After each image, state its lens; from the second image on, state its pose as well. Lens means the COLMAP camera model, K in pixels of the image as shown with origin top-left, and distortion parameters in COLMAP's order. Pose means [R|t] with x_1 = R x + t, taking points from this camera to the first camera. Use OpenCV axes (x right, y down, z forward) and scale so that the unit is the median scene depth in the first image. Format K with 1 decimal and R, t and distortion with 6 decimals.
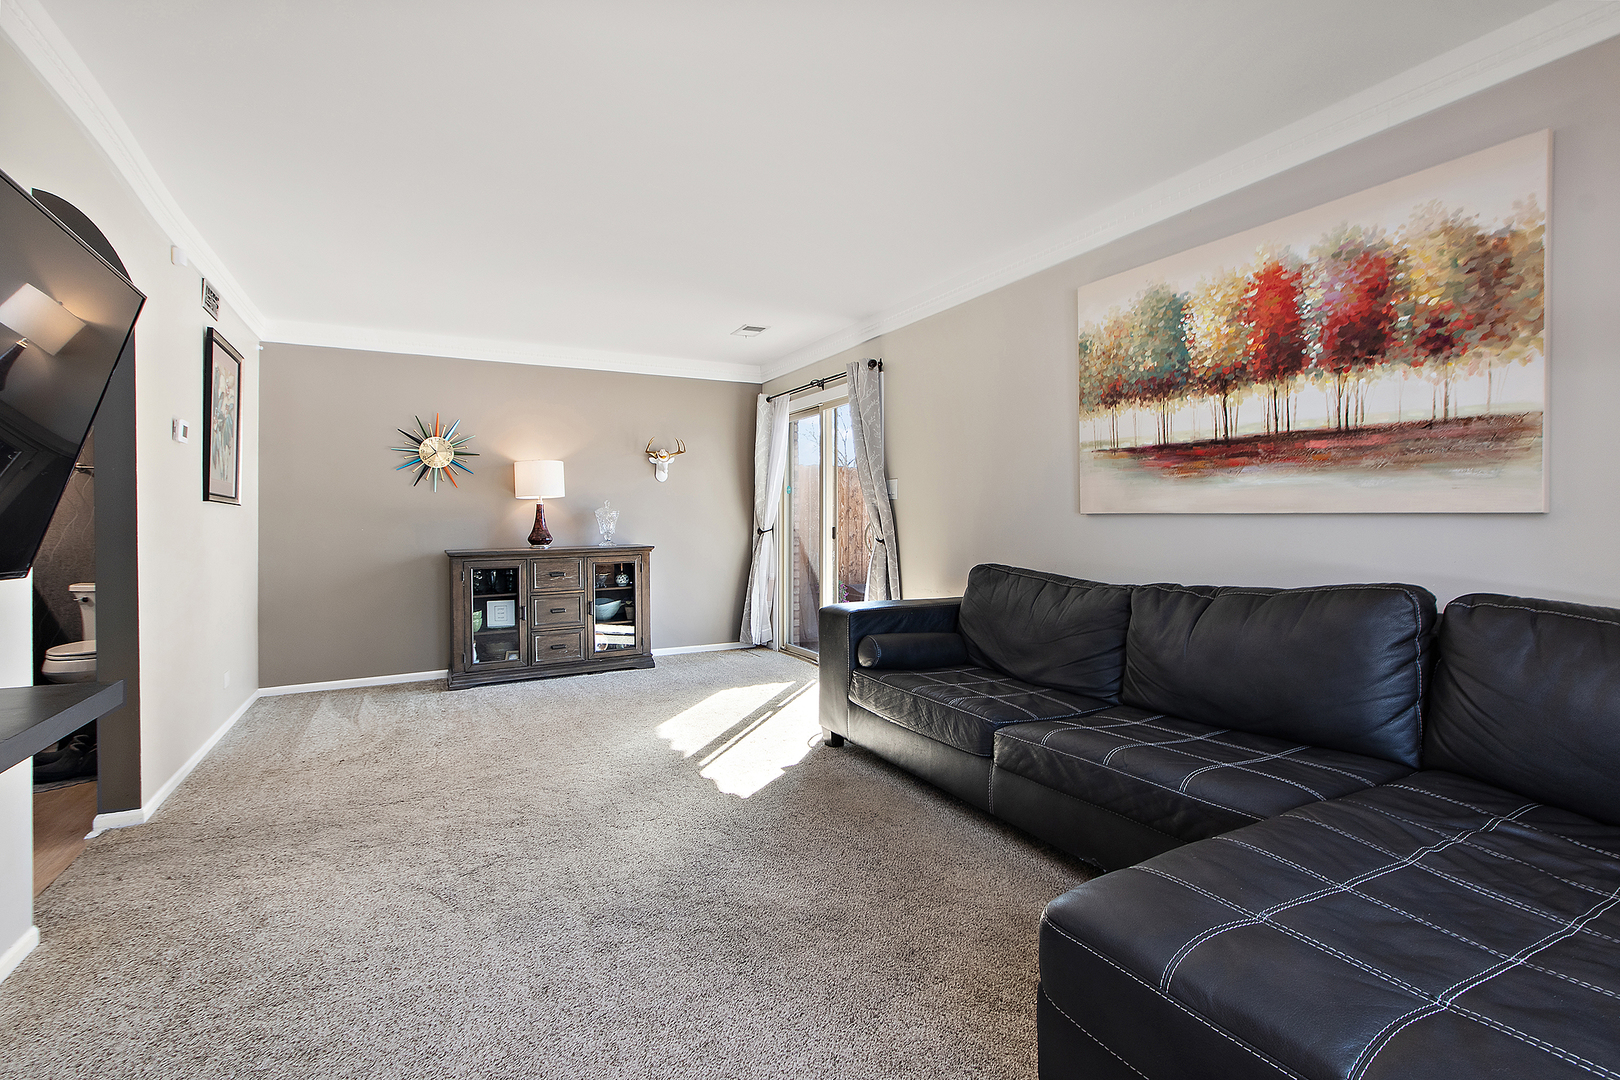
lens RADIAL K [[728.1, 0, 797.3], [0, 728.1, 522.6], [0, 0, 1]] dist [-0.001710, -0.000186]
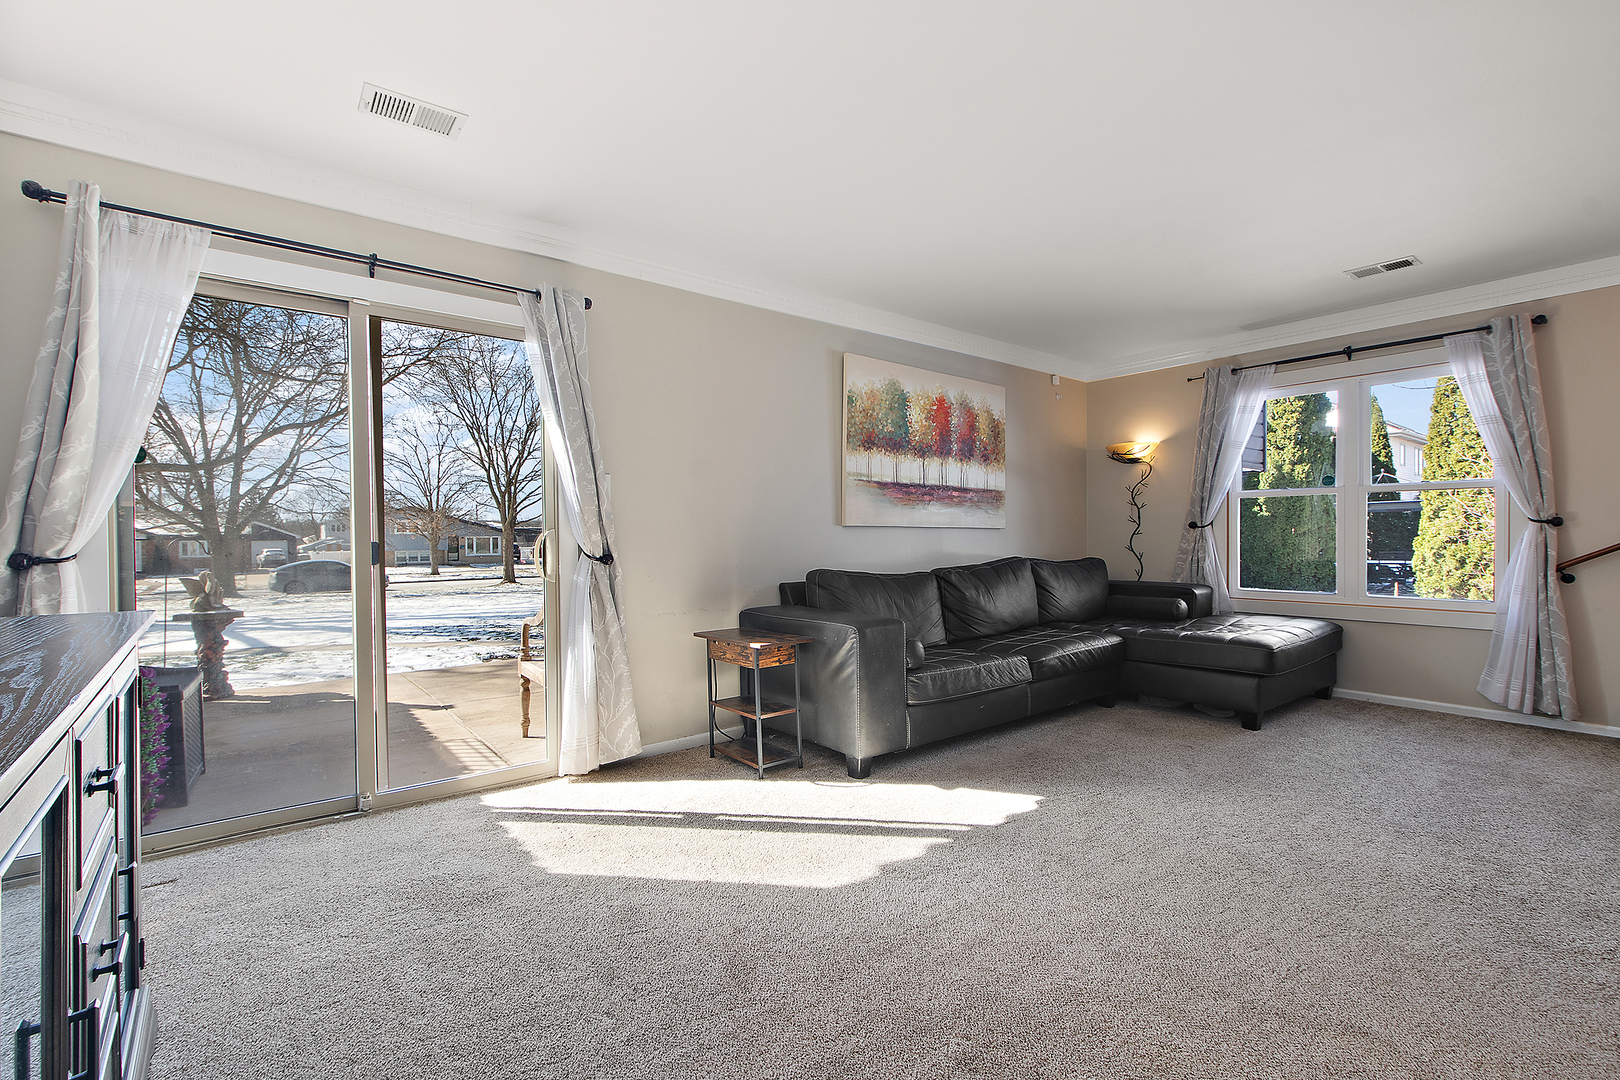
lens RADIAL K [[728.1, 0, 808.6], [0, 728.1, 541.0], [0, 0, 1]] dist [-0.001710, -0.000186]
pose [[-0.189340, 0.000897, 0.981911, -1.116114], [0.011468, 0.999933, 0.001298, 0.015713], [-0.981845, 0.011506, -0.189337, 1.661720]]
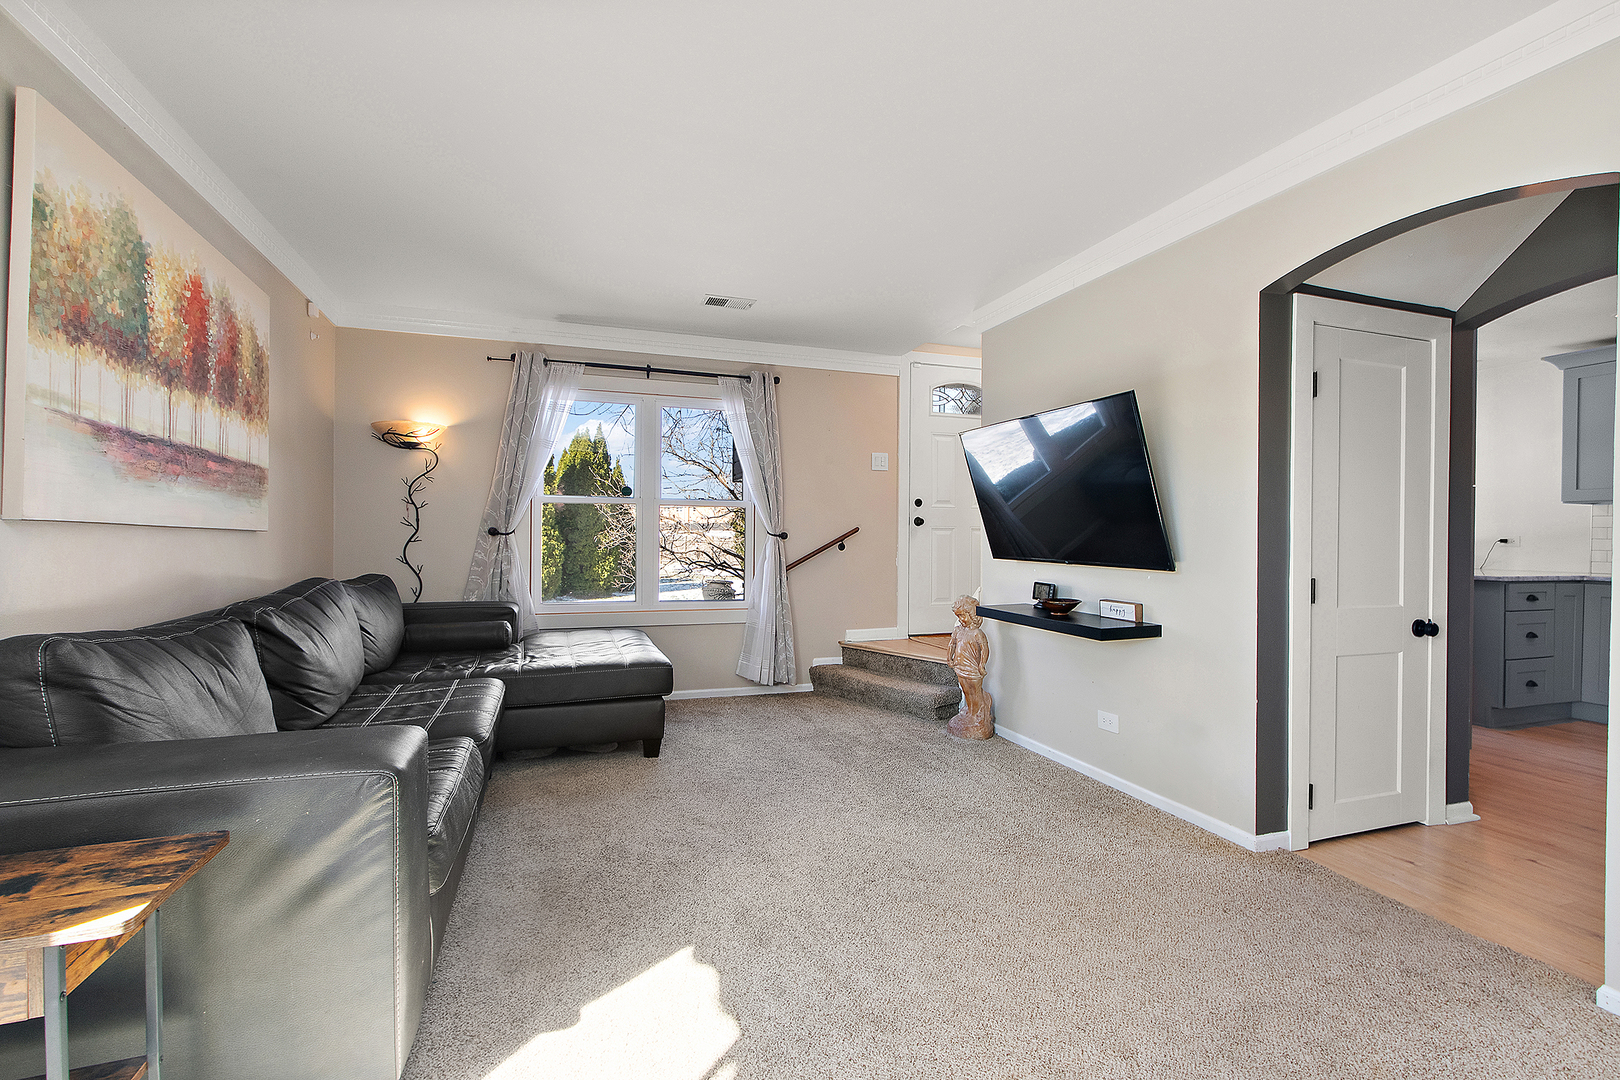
lens RADIAL K [[728.1, 0, 803.4], [0, 728.1, 543.2], [0, 0, 1]] dist [-0.001710, -0.000186]
pose [[-0.987724, -0.001646, 0.156203, -0.311118], [-0.000525, 0.999974, 0.007218, 0.000991], [-0.156211, 0.007048, -0.987699, 1.806291]]
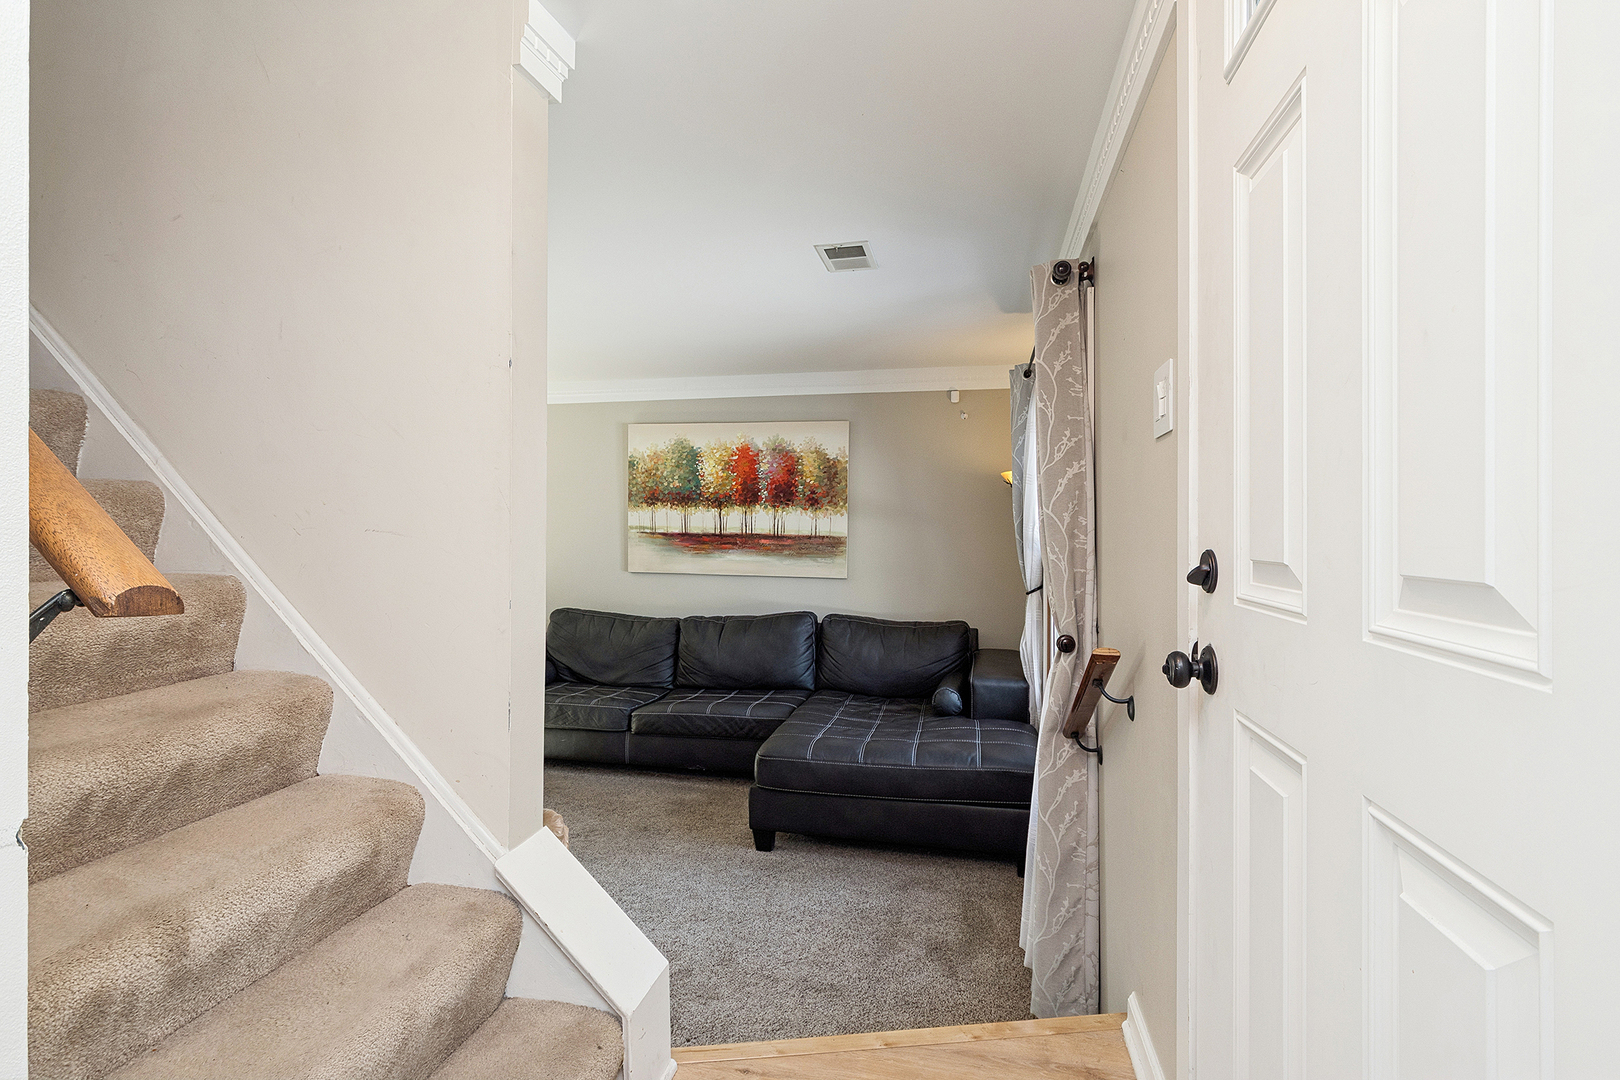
lens RADIAL K [[788.2, 0, 802.7], [0, 788.2, 532.5], [0, 0, 1]] dist [-0.003474, -0.000030]
pose [[0.648526, 0.004317, 0.761180, -0.798999], [-0.006605, 0.999978, -0.000044, -0.123986], [-0.761164, -0.004999, 0.648541, -0.443386]]
